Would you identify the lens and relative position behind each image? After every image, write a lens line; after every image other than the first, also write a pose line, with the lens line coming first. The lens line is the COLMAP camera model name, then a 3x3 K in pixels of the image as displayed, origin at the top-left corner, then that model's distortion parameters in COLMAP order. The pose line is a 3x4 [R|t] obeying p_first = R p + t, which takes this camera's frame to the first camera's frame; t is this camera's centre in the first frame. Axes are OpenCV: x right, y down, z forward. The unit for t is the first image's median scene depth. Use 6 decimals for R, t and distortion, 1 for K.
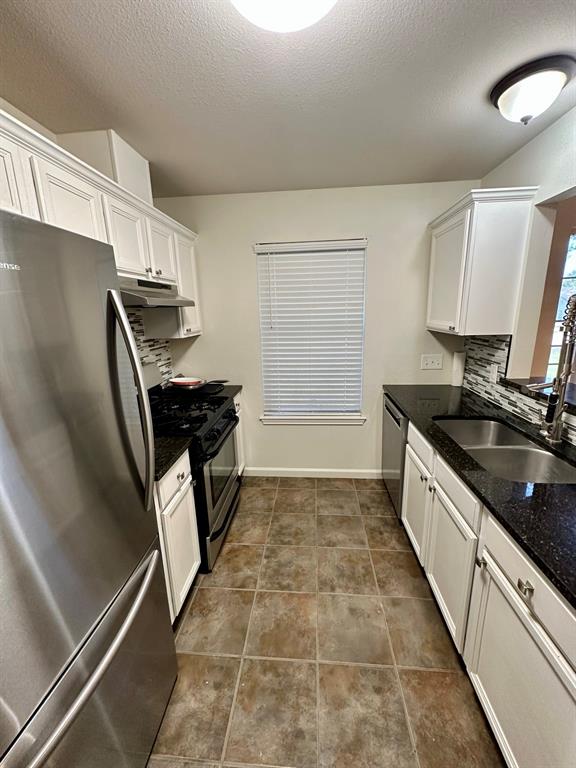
lens RADIAL K [[305.6, 0, 289.3], [0, 305.6, 384.2], [0, 0, 1]] dist [-0.001337, 0.000248]
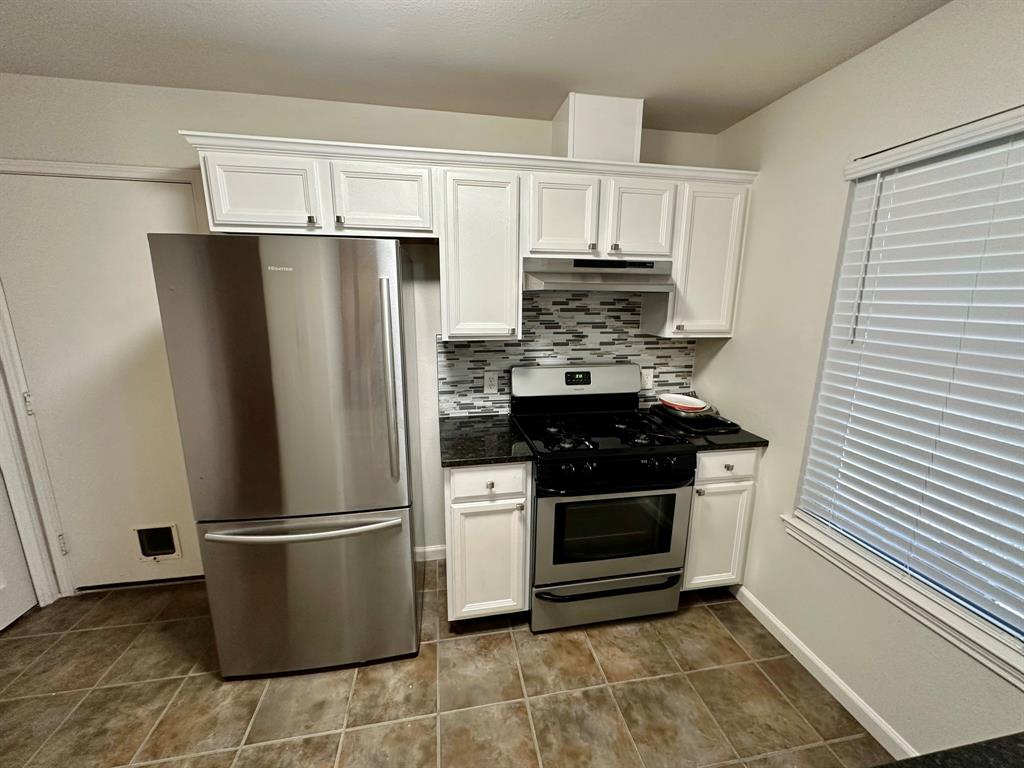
lens RADIAL K [[407.5, 0, 511.4], [0, 407.5, 384.5], [0, 0, 1]] dist [-0.001337, 0.000248]
pose [[0.255501, 0.231244, -0.938747, 0.483706], [-0.244766, 0.954814, 0.168583, -0.129520], [0.935312, 0.186700, 0.300557, 0.456505]]
